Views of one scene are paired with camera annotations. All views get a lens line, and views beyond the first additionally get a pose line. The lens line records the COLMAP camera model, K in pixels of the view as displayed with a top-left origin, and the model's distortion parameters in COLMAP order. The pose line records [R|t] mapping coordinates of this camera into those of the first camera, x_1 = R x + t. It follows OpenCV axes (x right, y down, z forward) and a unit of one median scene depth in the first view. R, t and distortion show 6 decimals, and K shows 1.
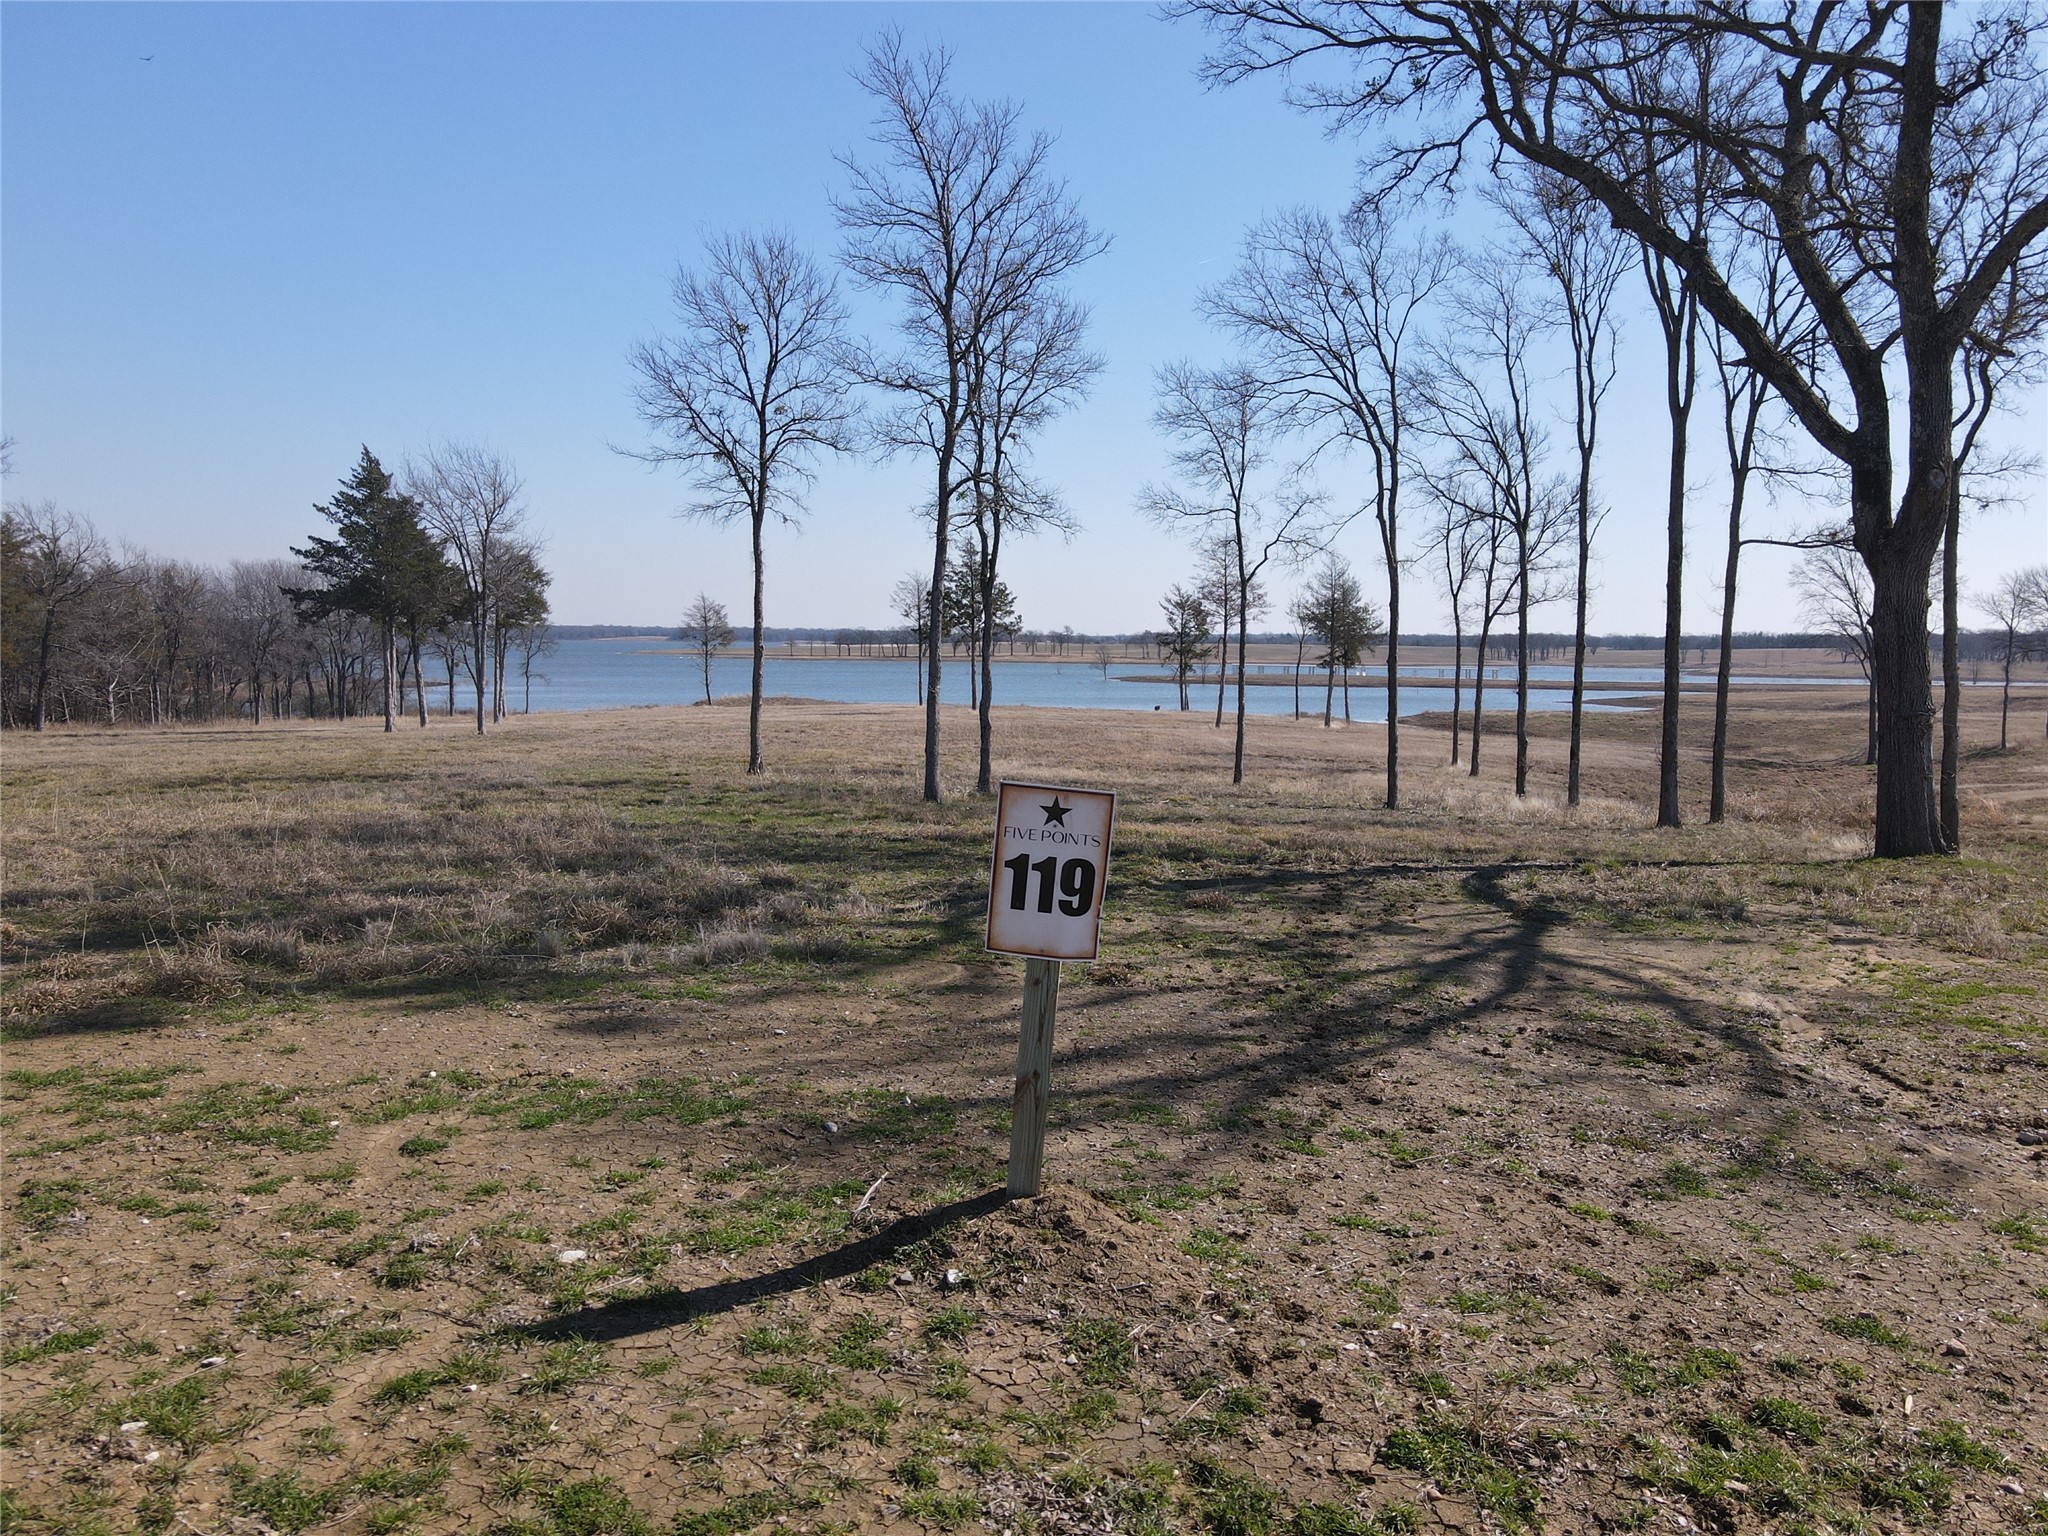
lens RADIAL K [[1508.3, 0, 1007.0], [0, 1508.3, 761.0], [0, 0, 1]] dist [0.000247, 0.023456]
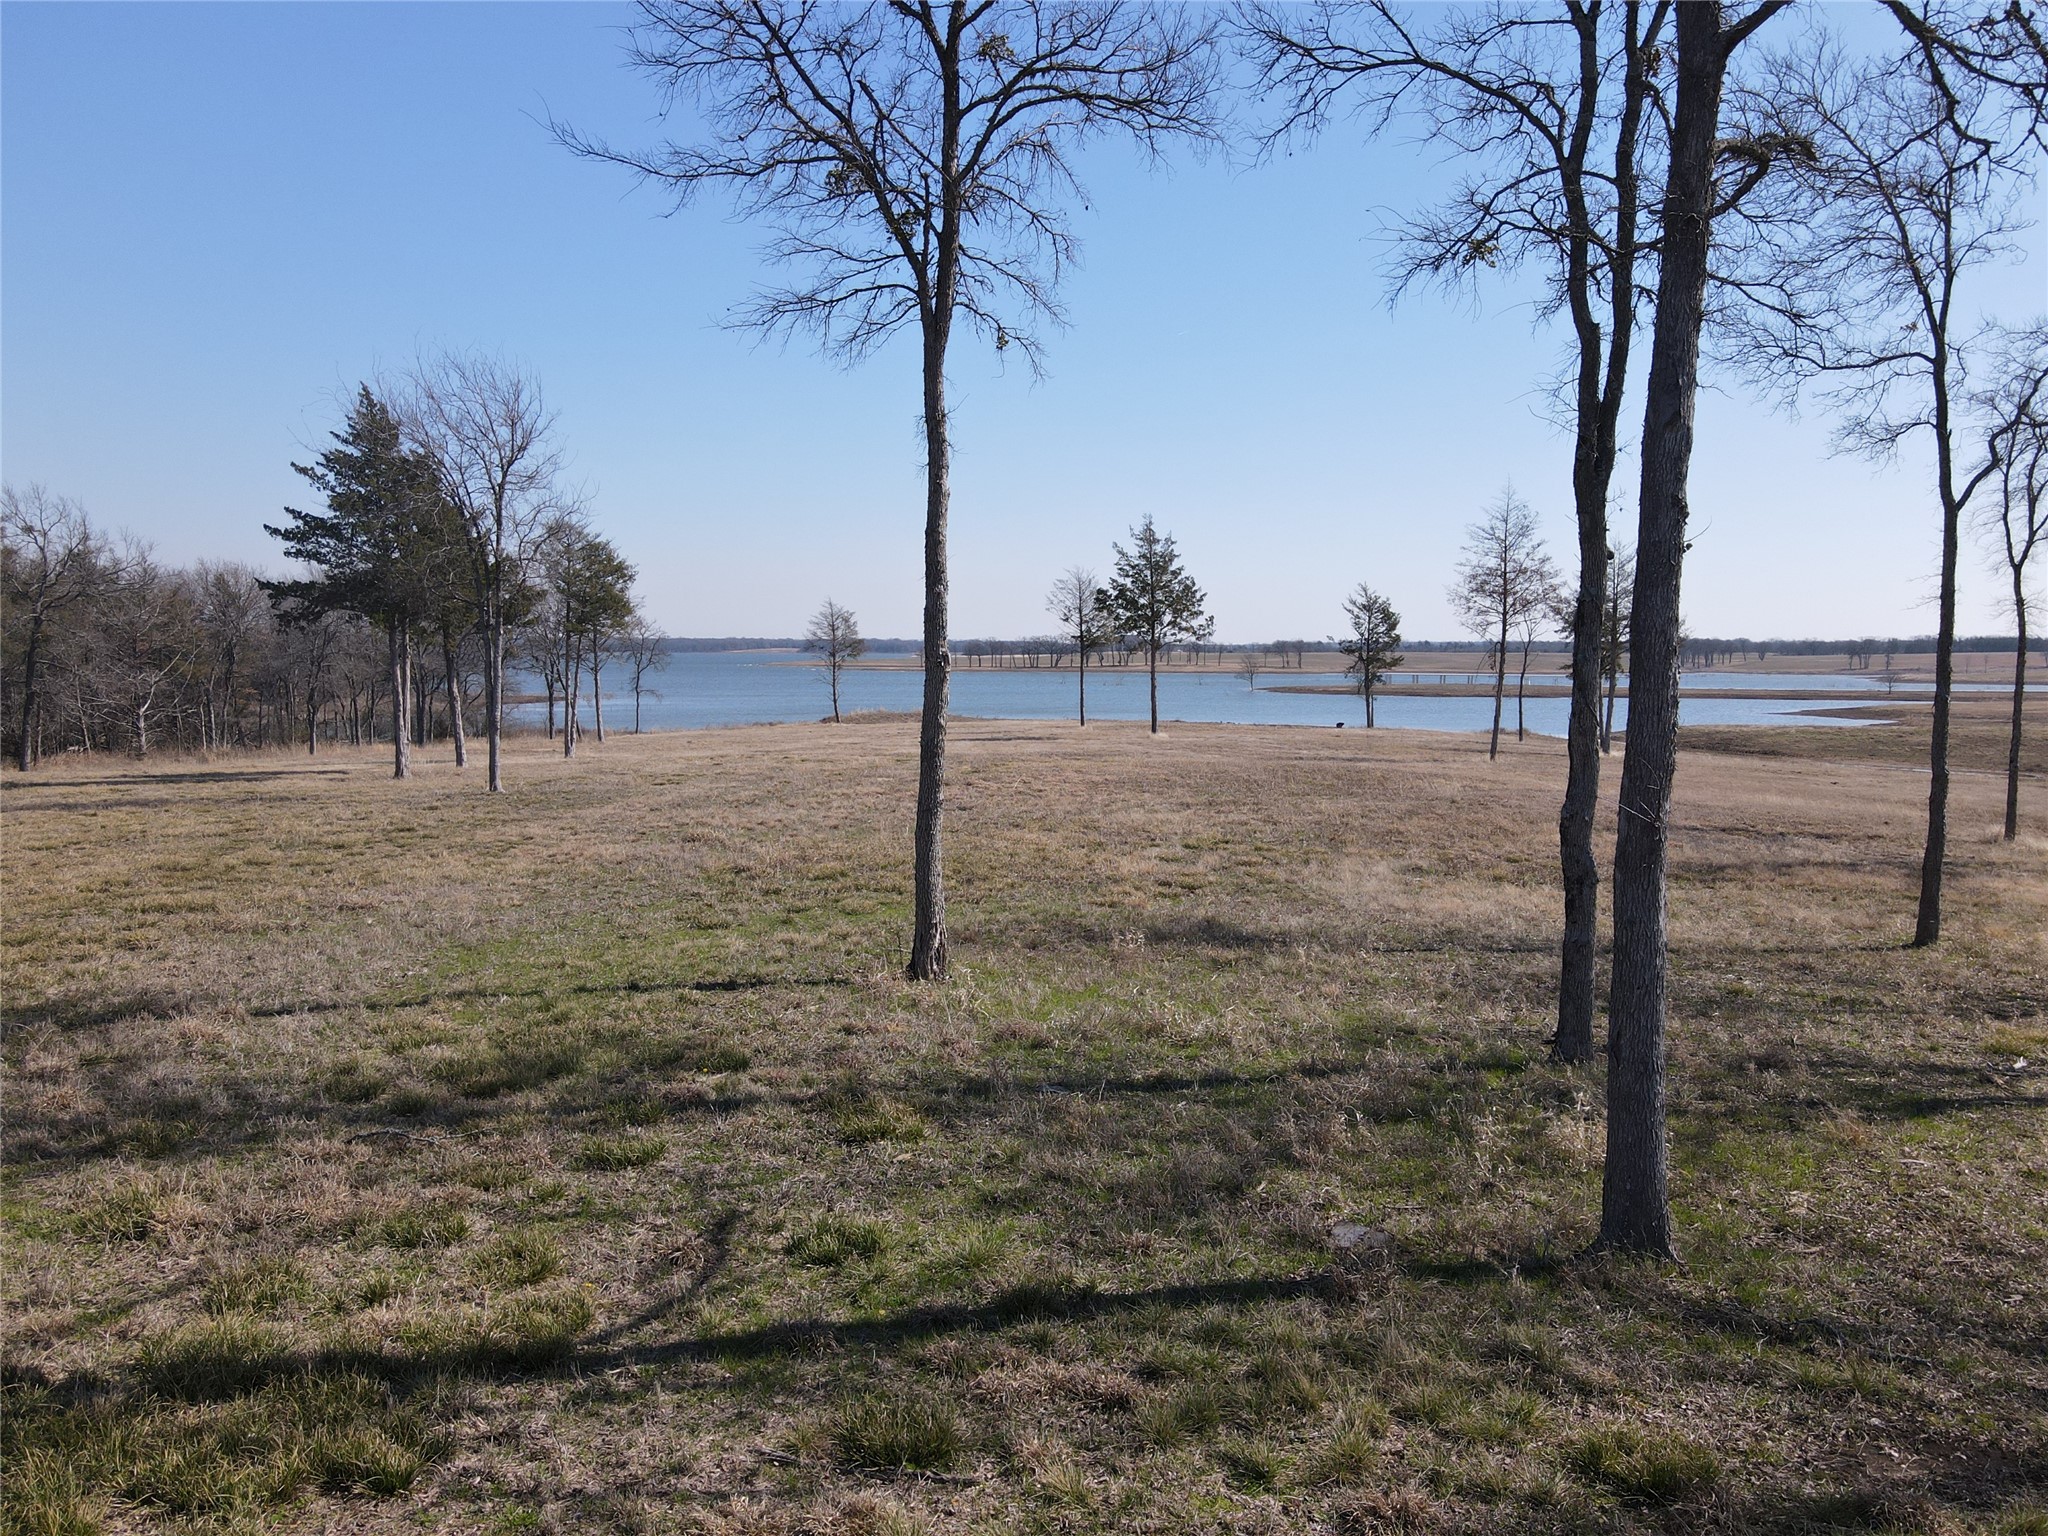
lens RADIAL K [[1508.3, 0, 1022.7], [0, 1508.3, 759.4], [0, 0, 1]] dist [0.000247, 0.023456]
pose [[0.997286, -0.001778, -0.073606, -0.043916], [0.001199, 0.999968, -0.007905, -0.017232], [0.073618, 0.007796, 0.997256, 0.234520]]
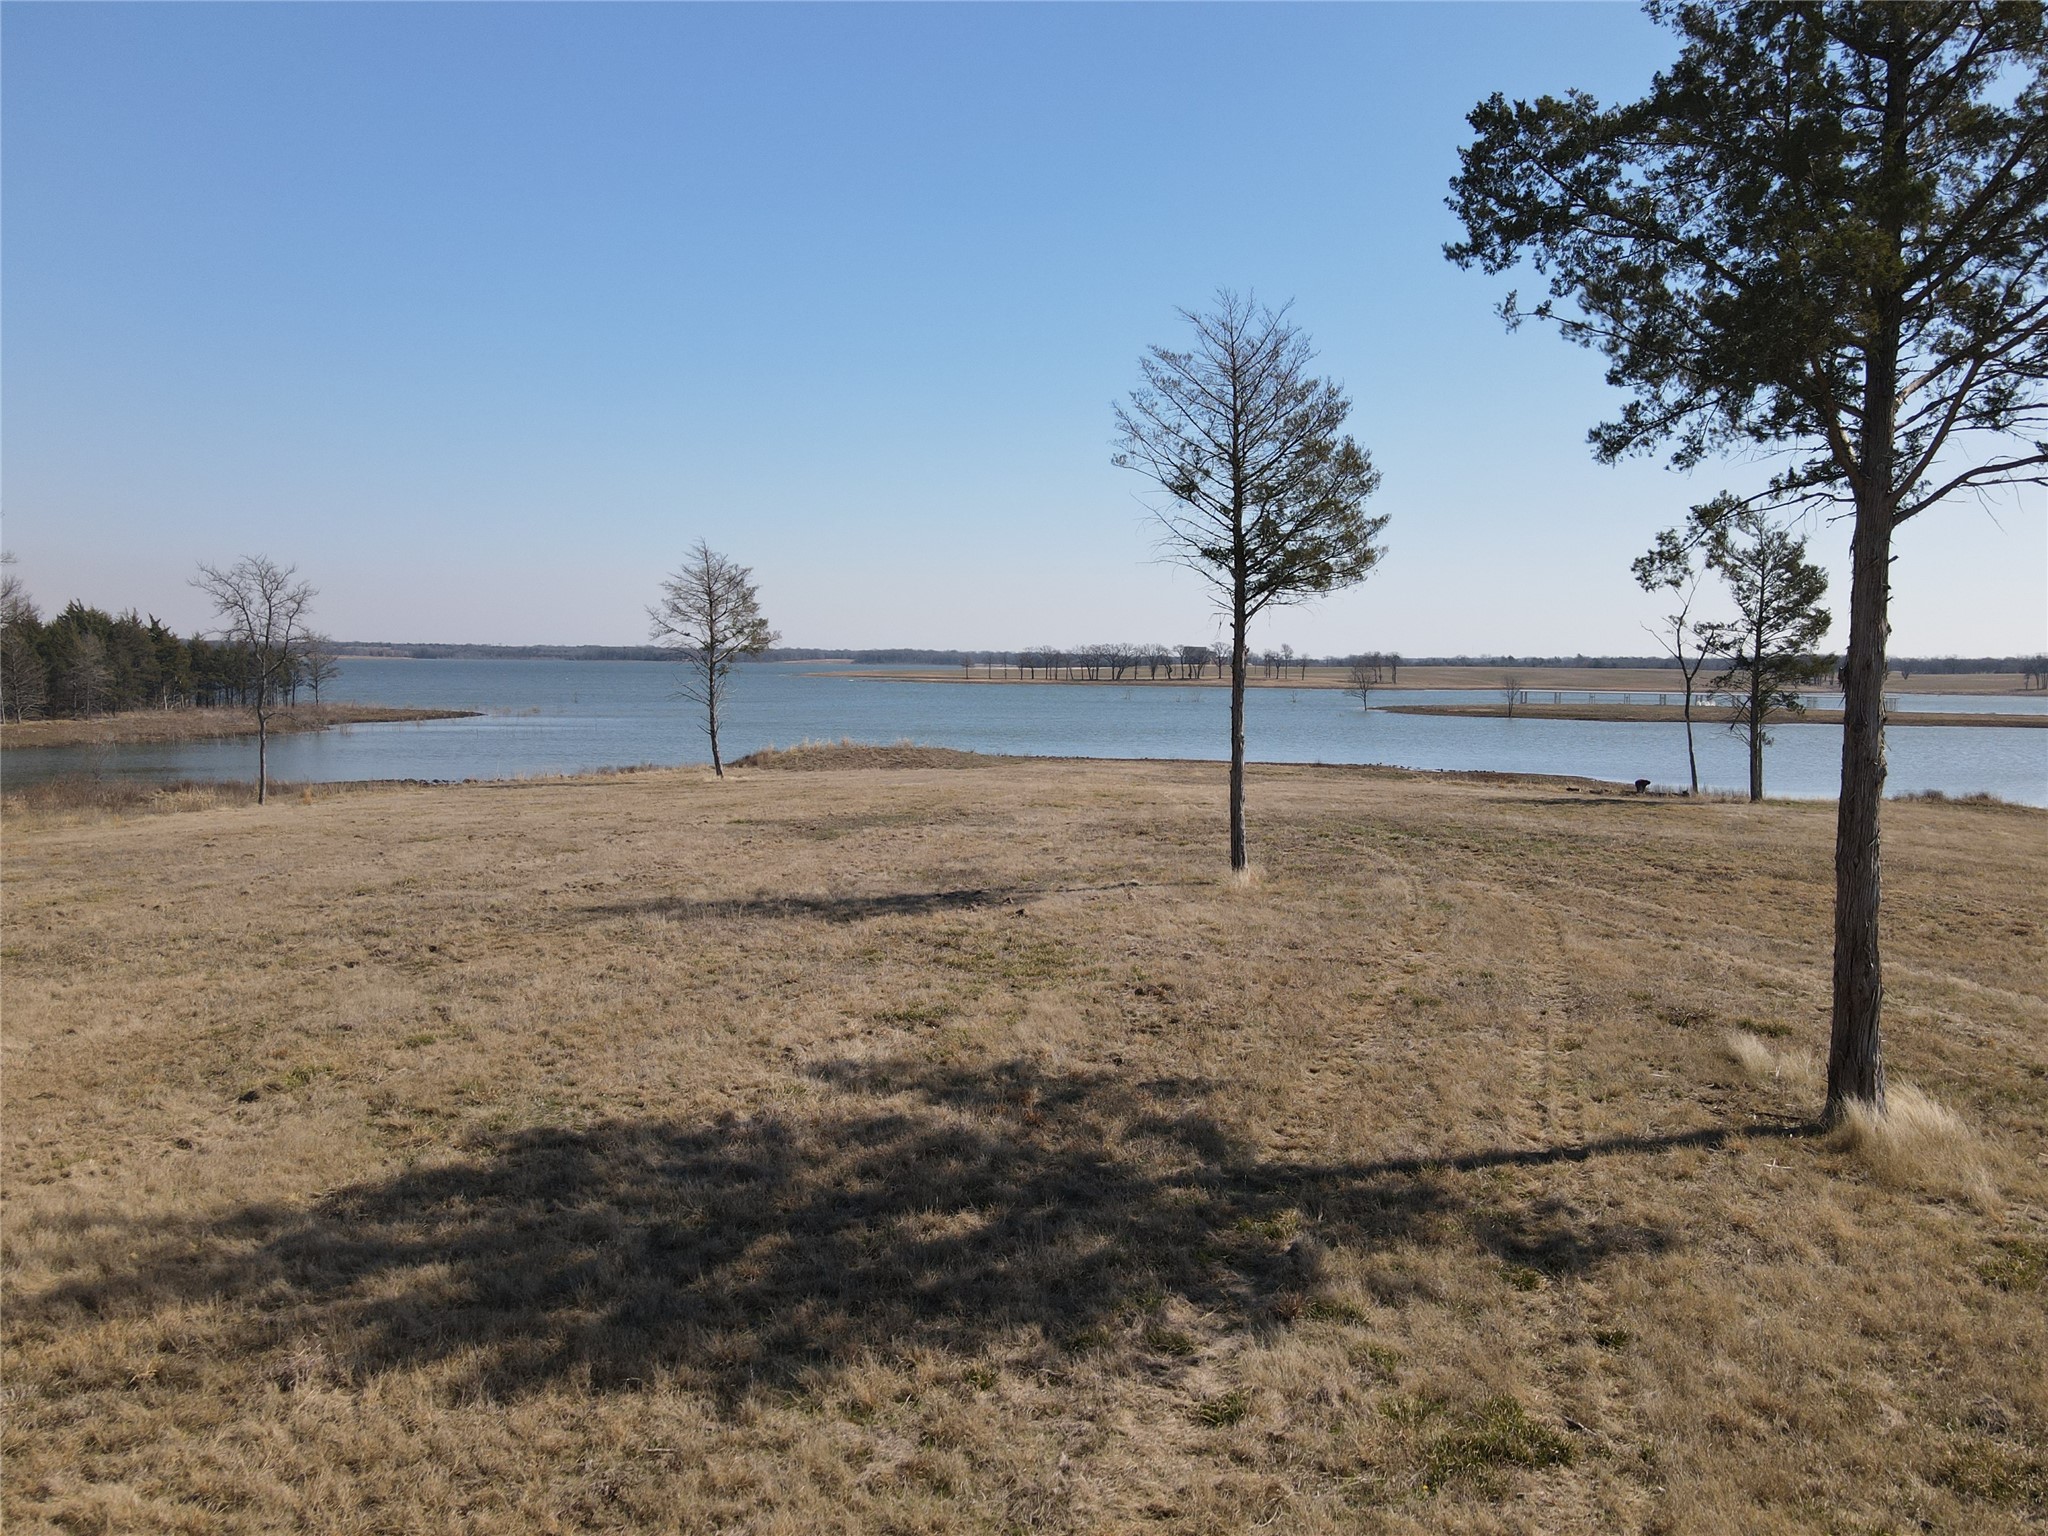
lens RADIAL K [[1508.3, 0, 1023.7], [0, 1508.3, 764.5], [0, 0, 1]] dist [0.000247, 0.023456]
pose [[0.993640, 0.007330, -0.112367, -0.098416], [-0.008932, 0.999865, -0.013759, -0.075210], [0.112251, 0.014676, 0.993571, 1.148803]]
